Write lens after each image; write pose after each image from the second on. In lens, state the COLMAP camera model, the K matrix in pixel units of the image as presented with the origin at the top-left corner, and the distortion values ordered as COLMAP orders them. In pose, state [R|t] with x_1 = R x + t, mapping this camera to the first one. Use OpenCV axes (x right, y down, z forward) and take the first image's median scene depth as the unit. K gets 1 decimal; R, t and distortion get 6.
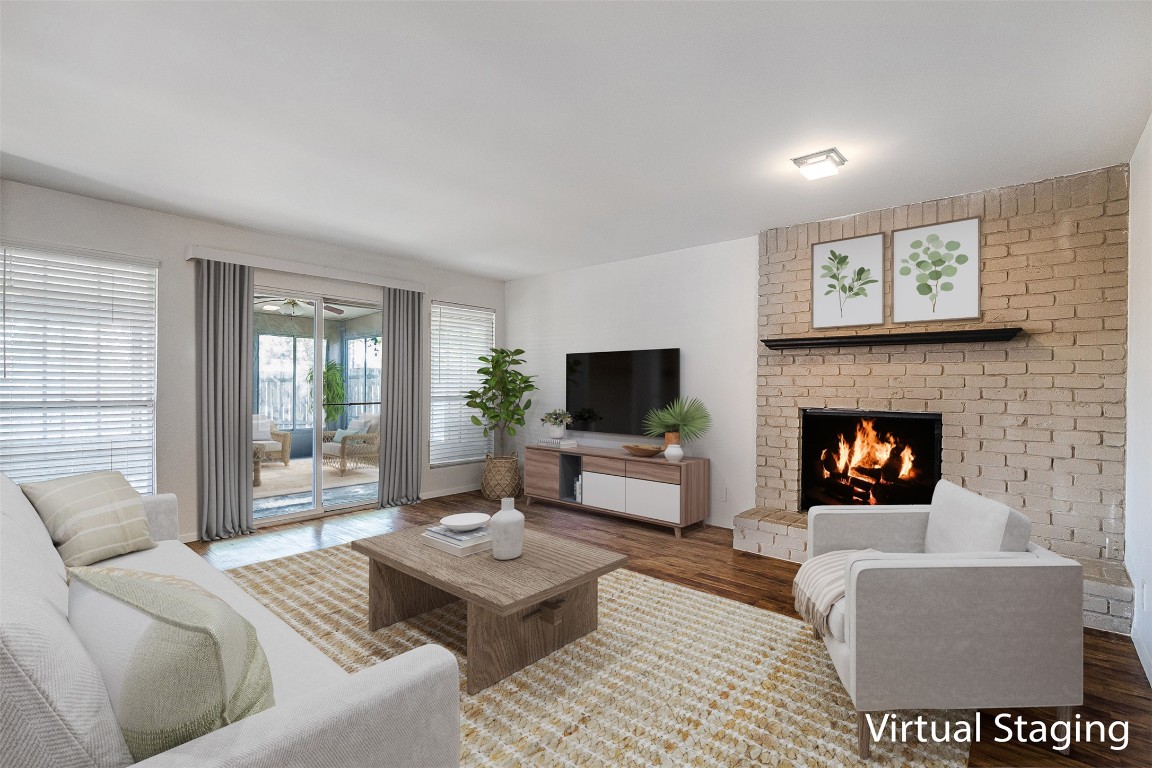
lens RADIAL K [[526.5, 0, 576.4], [0, 526.5, 387.7], [0, 0, 1]] dist [-0.016119, 0.000080]
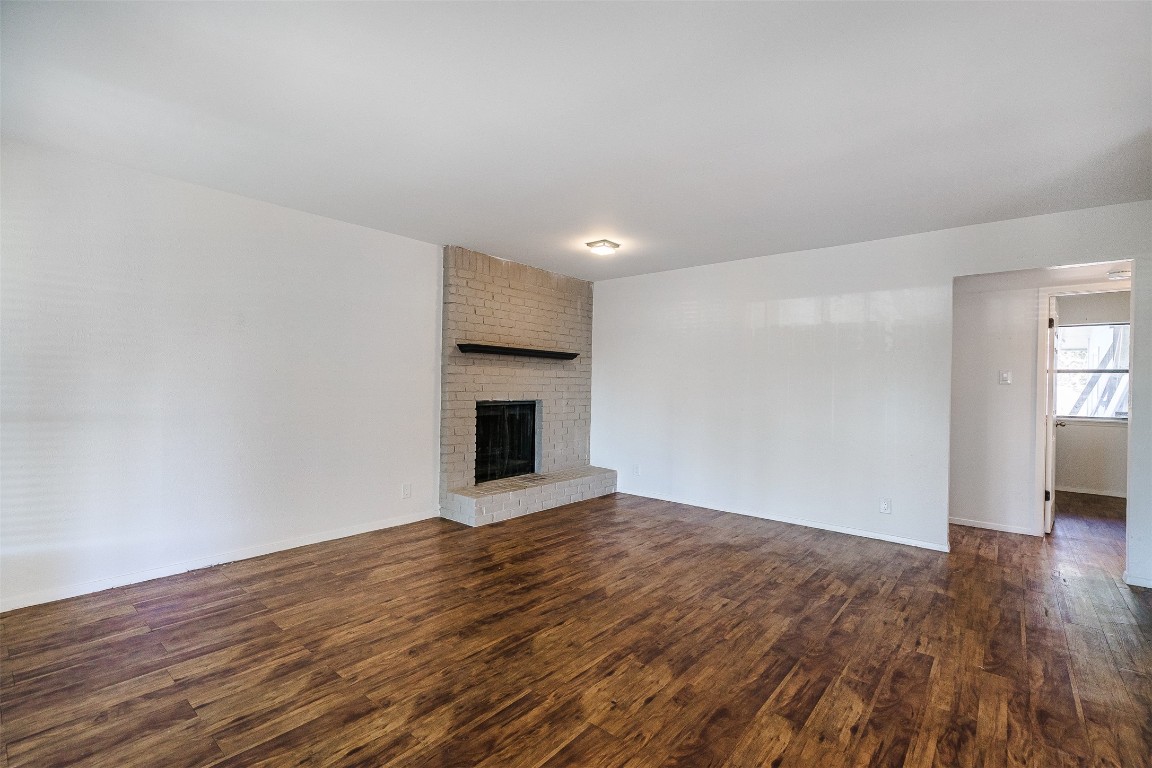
lens RADIAL K [[526.5, 0, 576.3], [0, 526.5, 381.8], [0, 0, 1]] dist [-0.016119, 0.000080]
pose [[-0.025189, -0.002834, 0.999679, -0.841138], [-0.012505, 0.999919, 0.002520, -0.013064], [-0.999604, -0.012438, -0.025223, 0.816937]]
